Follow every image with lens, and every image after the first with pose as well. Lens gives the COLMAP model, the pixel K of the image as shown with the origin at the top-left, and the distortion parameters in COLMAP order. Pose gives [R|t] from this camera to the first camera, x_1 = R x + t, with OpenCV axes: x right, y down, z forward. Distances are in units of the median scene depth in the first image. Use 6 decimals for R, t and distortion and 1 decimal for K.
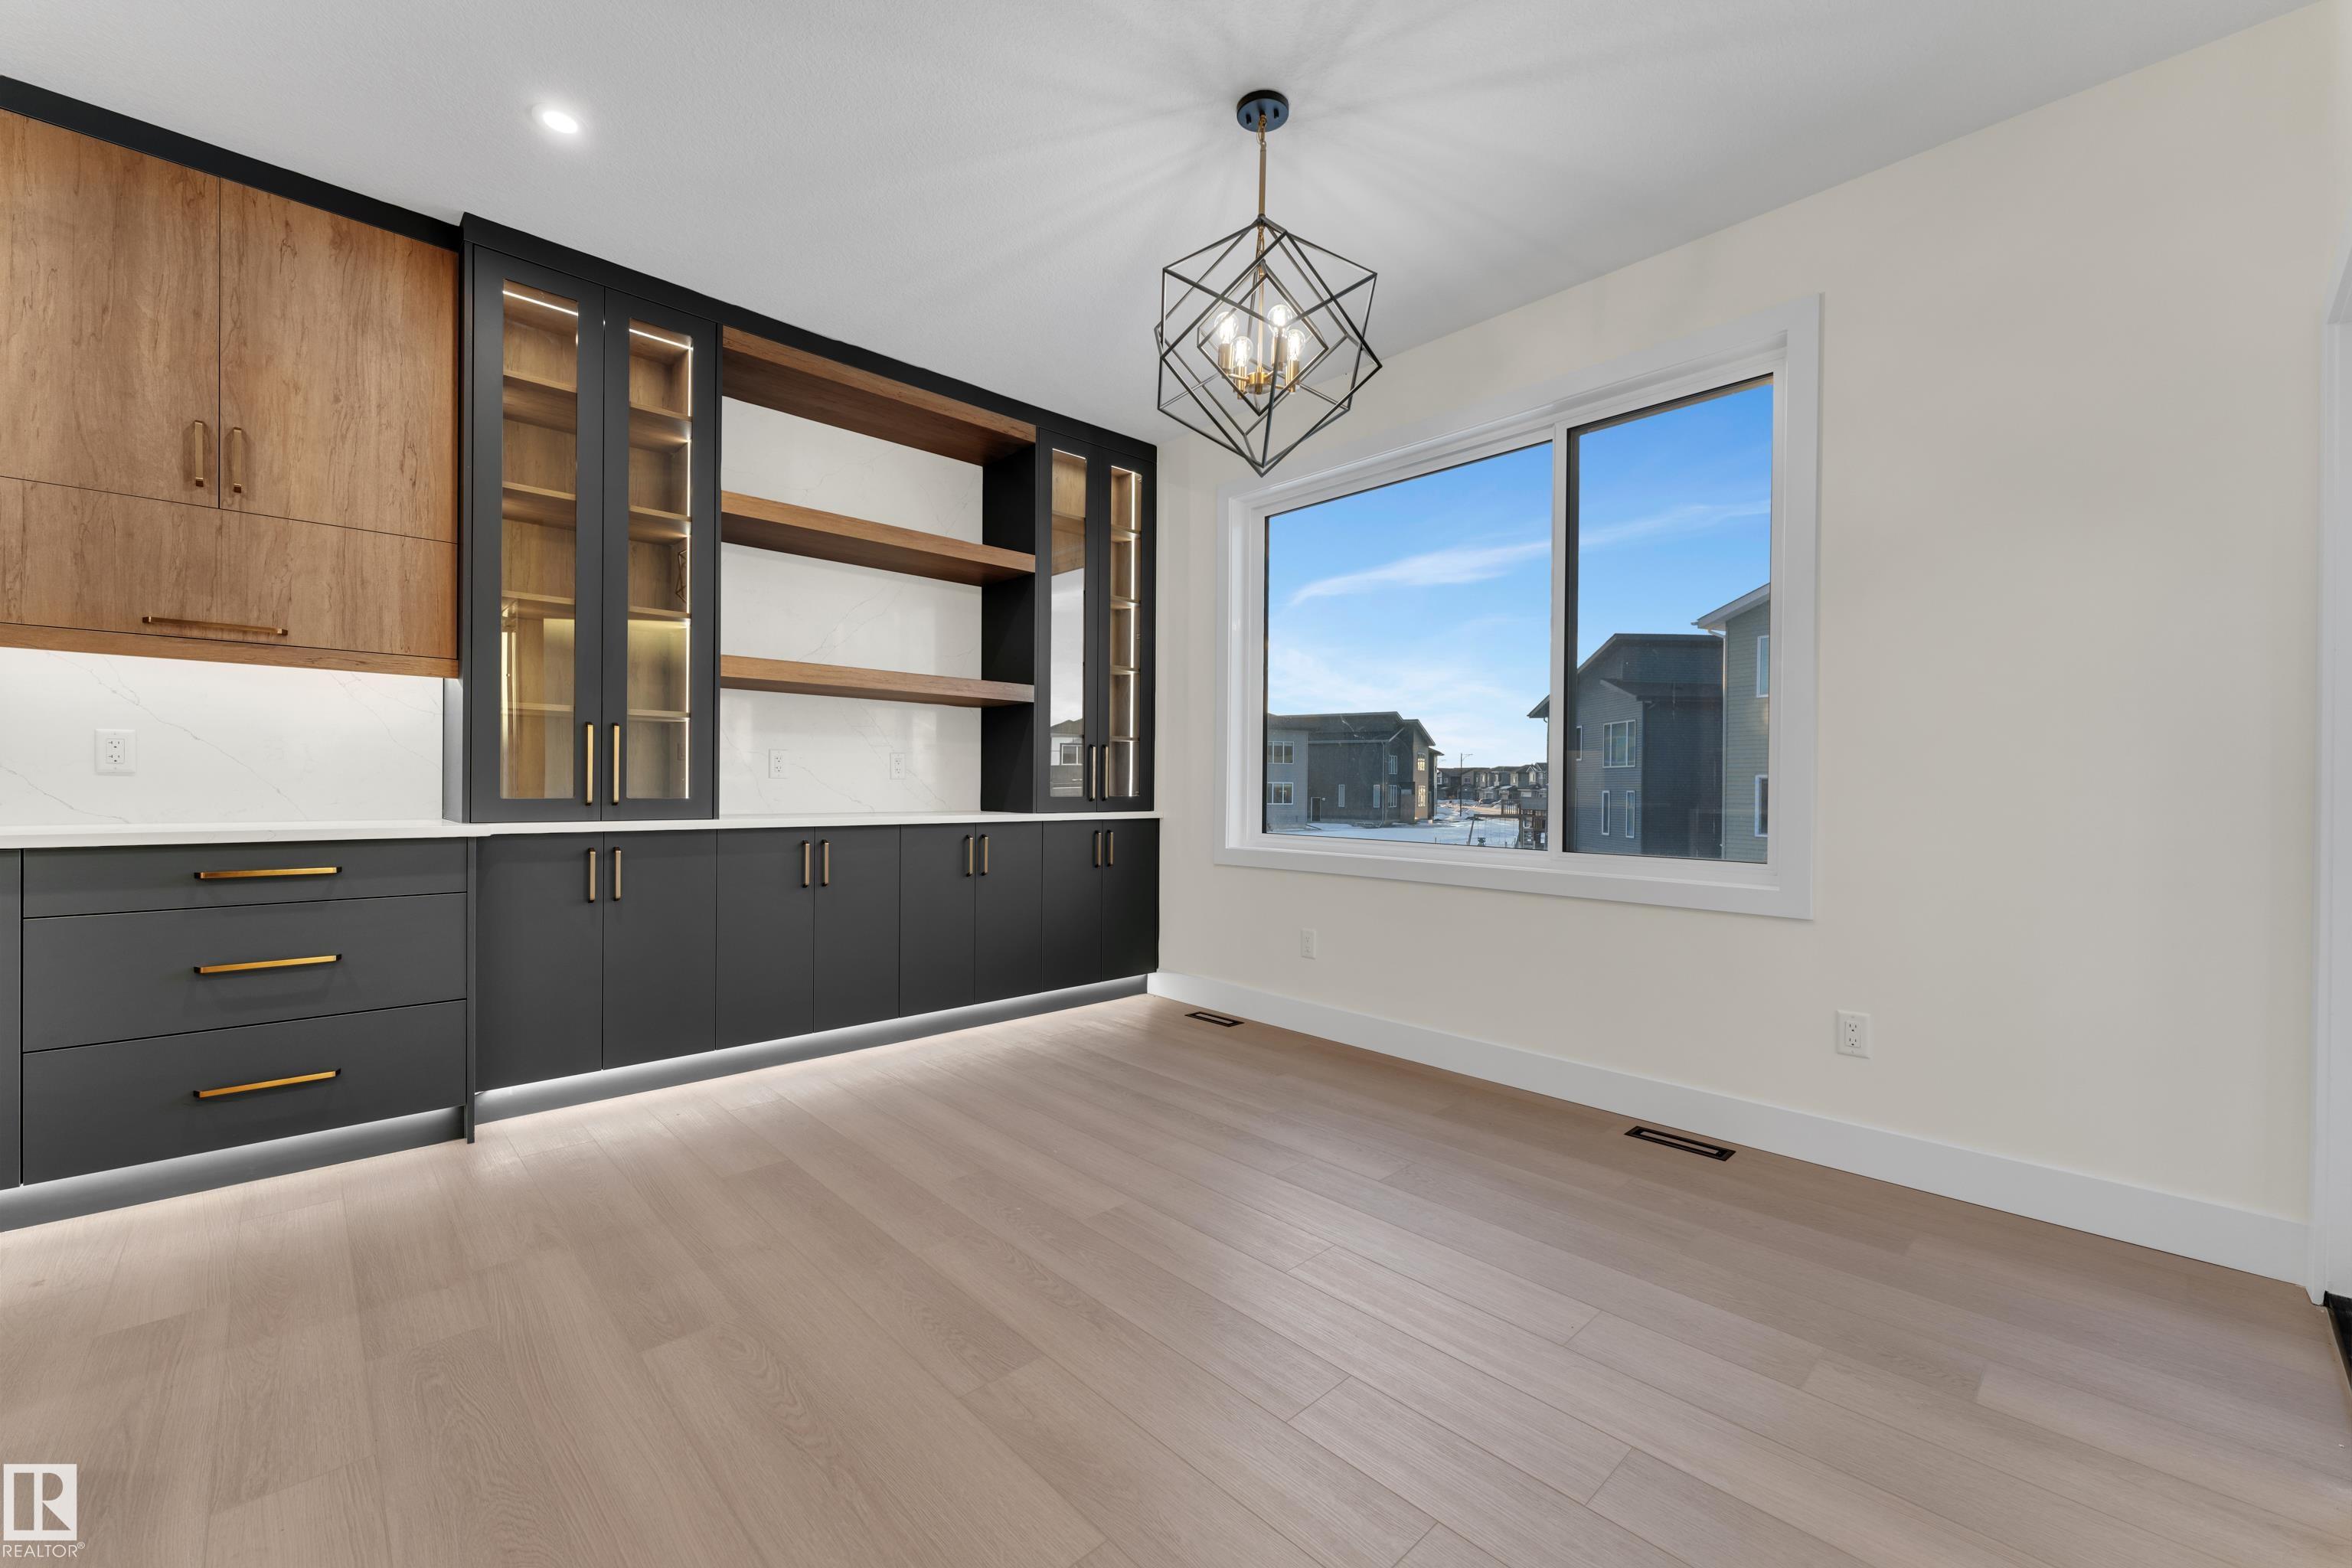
lens RADIAL K [[937.8, 0, 1175.6], [0, 937.8, 789.3], [0, 0, 1]] dist [0.002015, -0.000809]
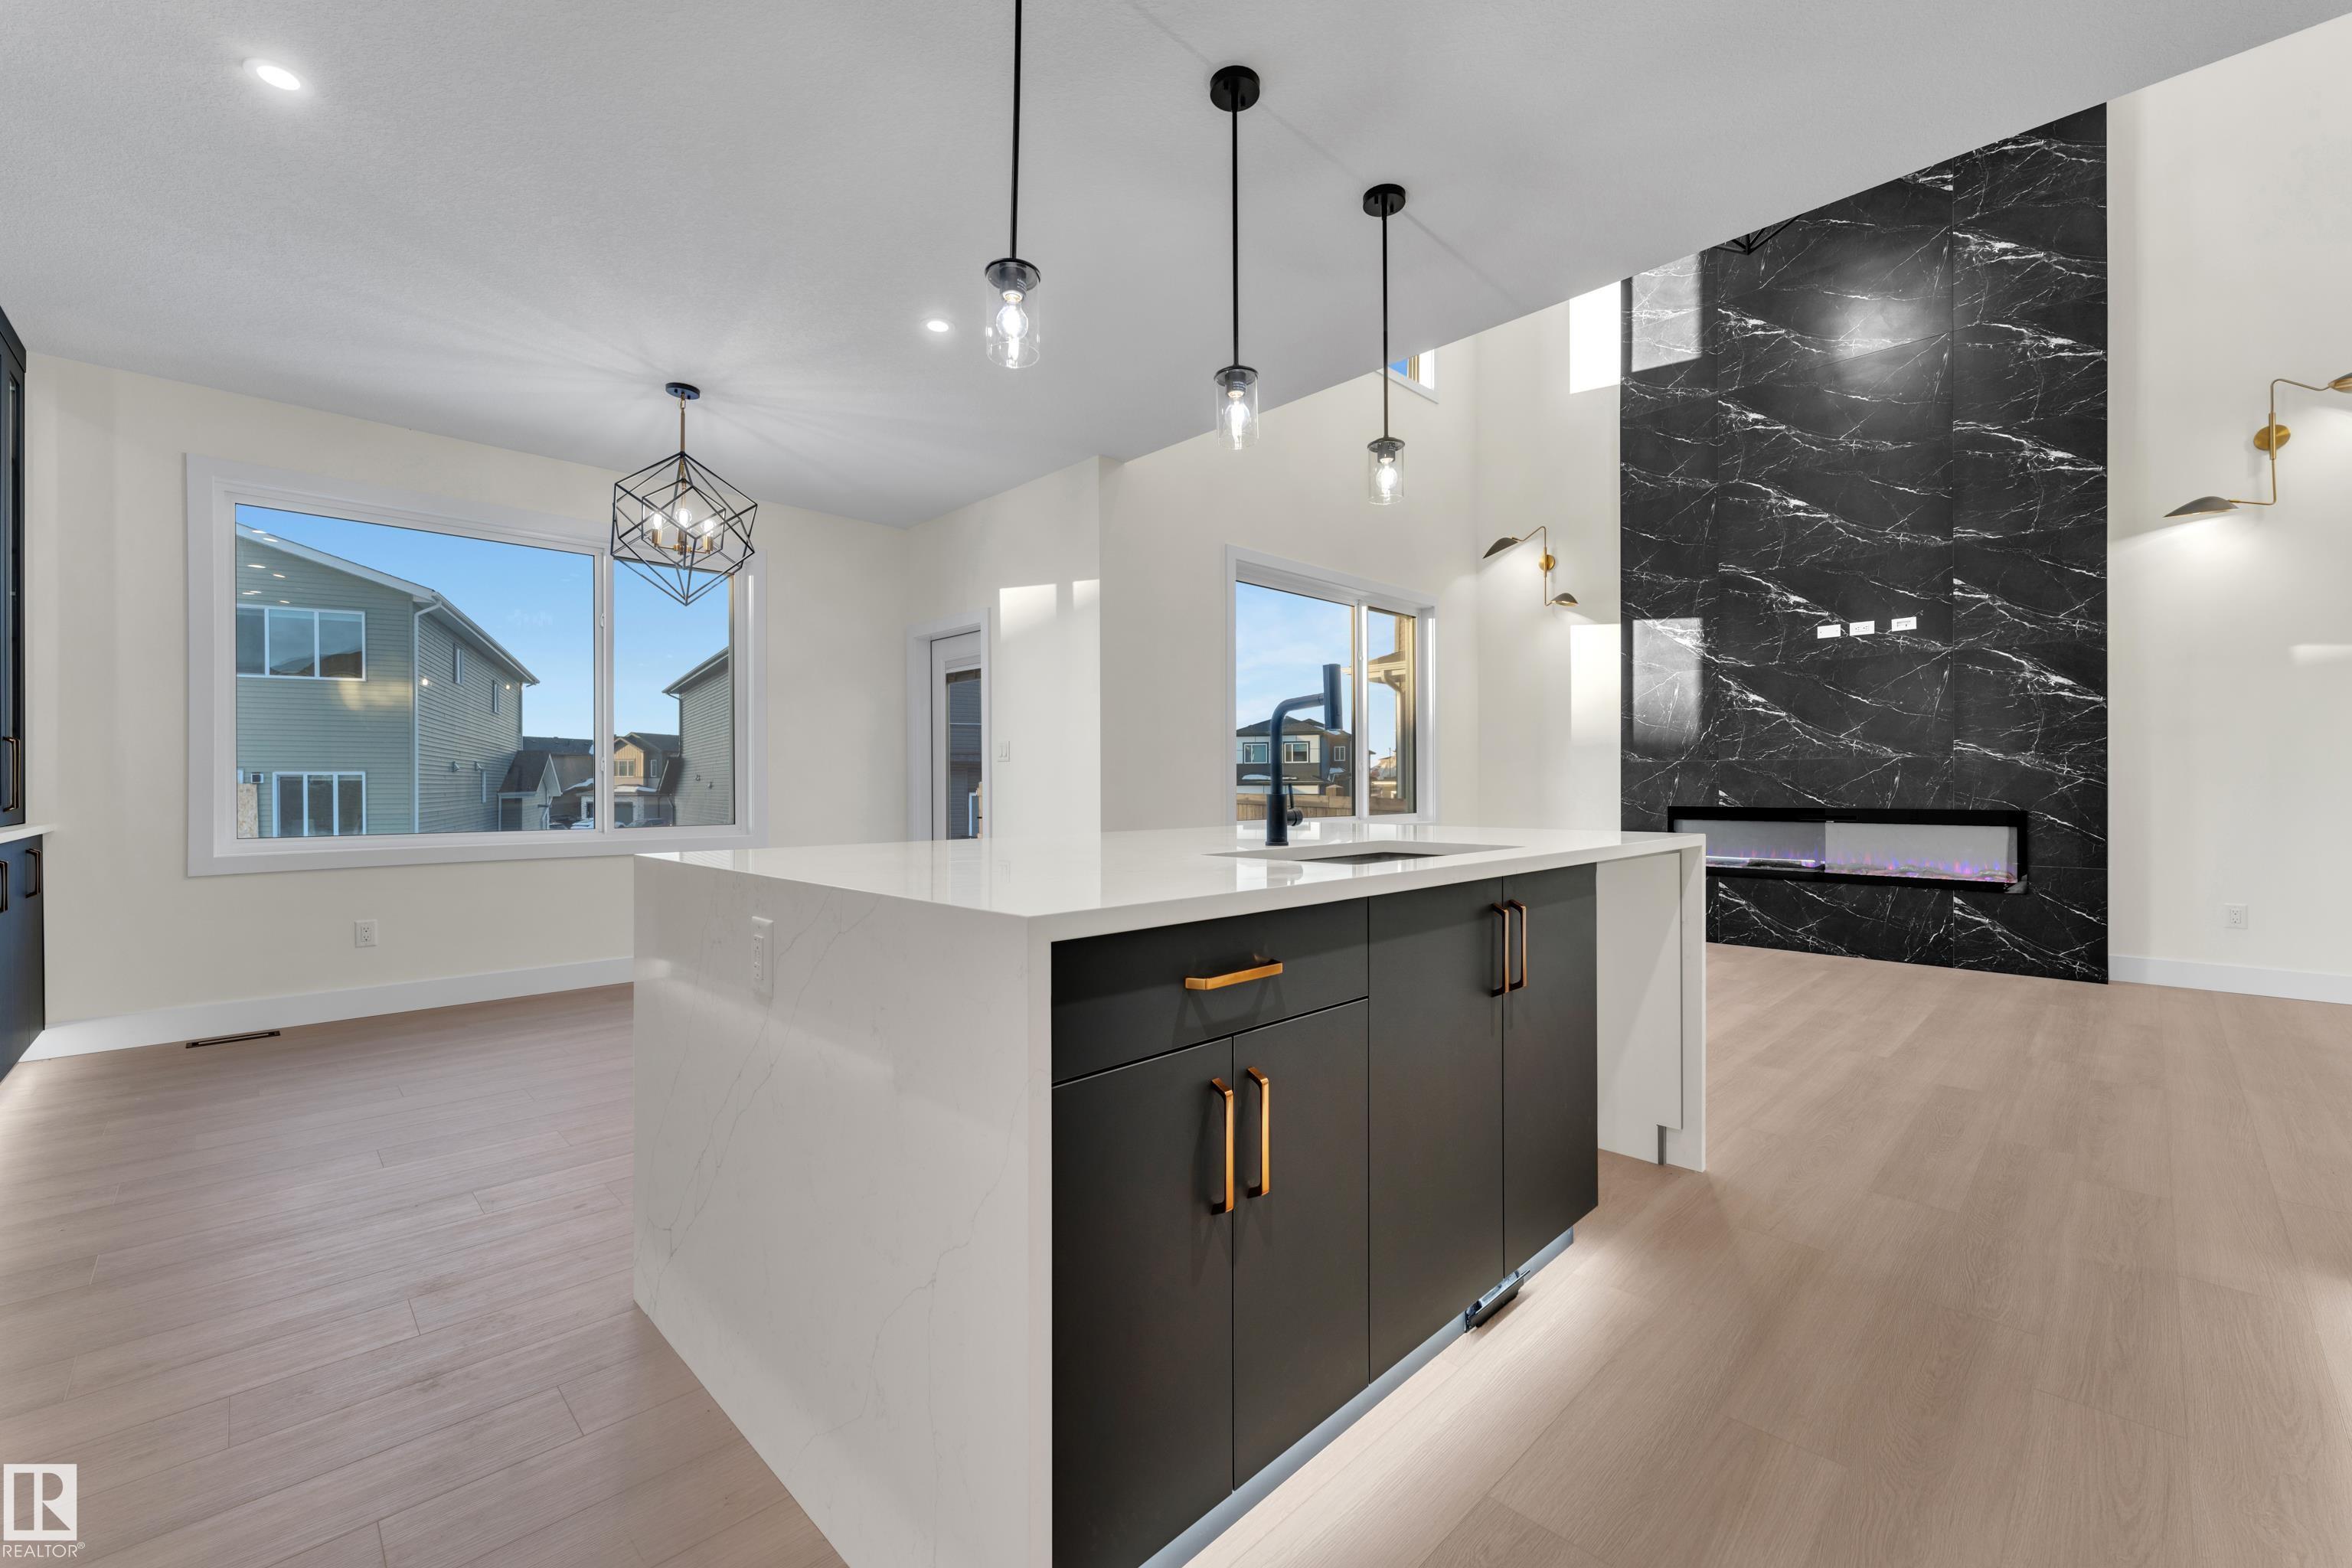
lens RADIAL K [[957.1, 0, 1176.0], [0, 957.1, 788.3], [0, 0, 1]] dist [0.001000, 0.000019]
pose [[-0.020092, -0.010914, 0.999739, -0.927197], [0.007502, 0.999911, 0.011066, -0.007230], [-0.999770, 0.007722, -0.020008, 0.080963]]
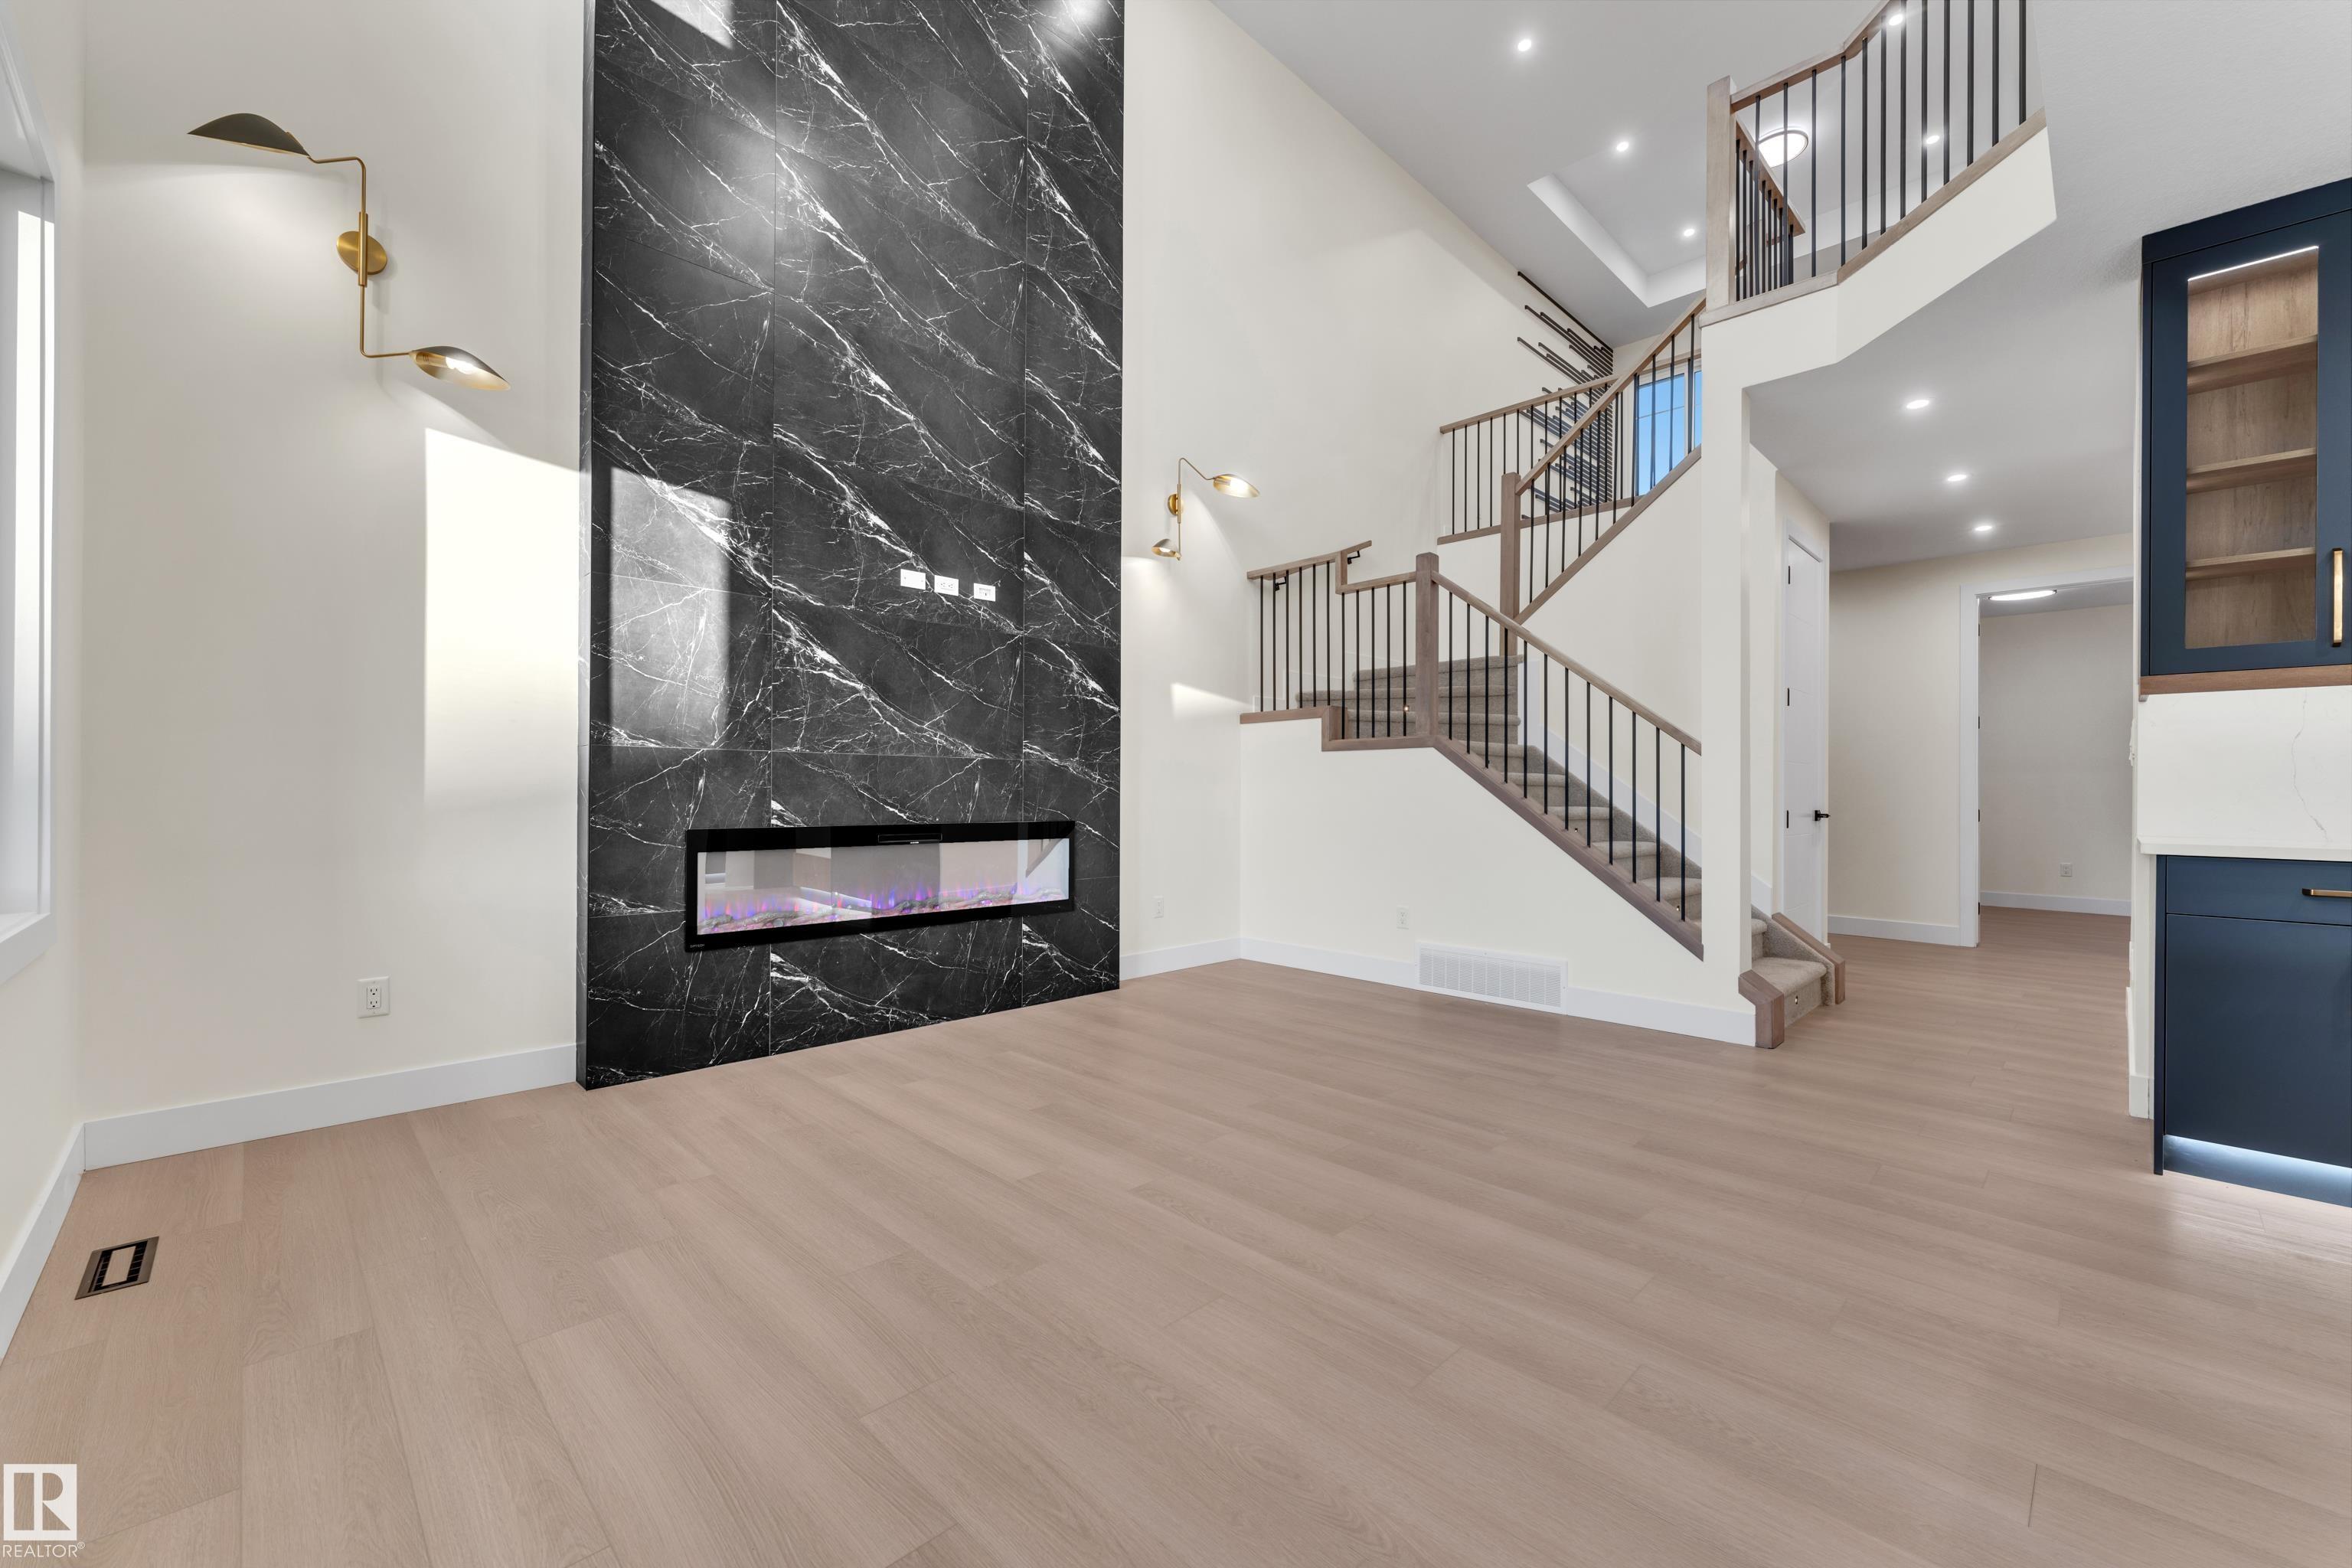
lens RADIAL K [[937.8, 0, 1175.6], [0, 937.8, 789.3], [0, 0, 1]] dist [0.002015, -0.000809]
pose [[-0.999652, -0.013695, -0.022568, 0.183895], [-0.013764, 0.999901, 0.002922, 0.000435], [0.022525, 0.003231, -0.999741, 0.091674]]
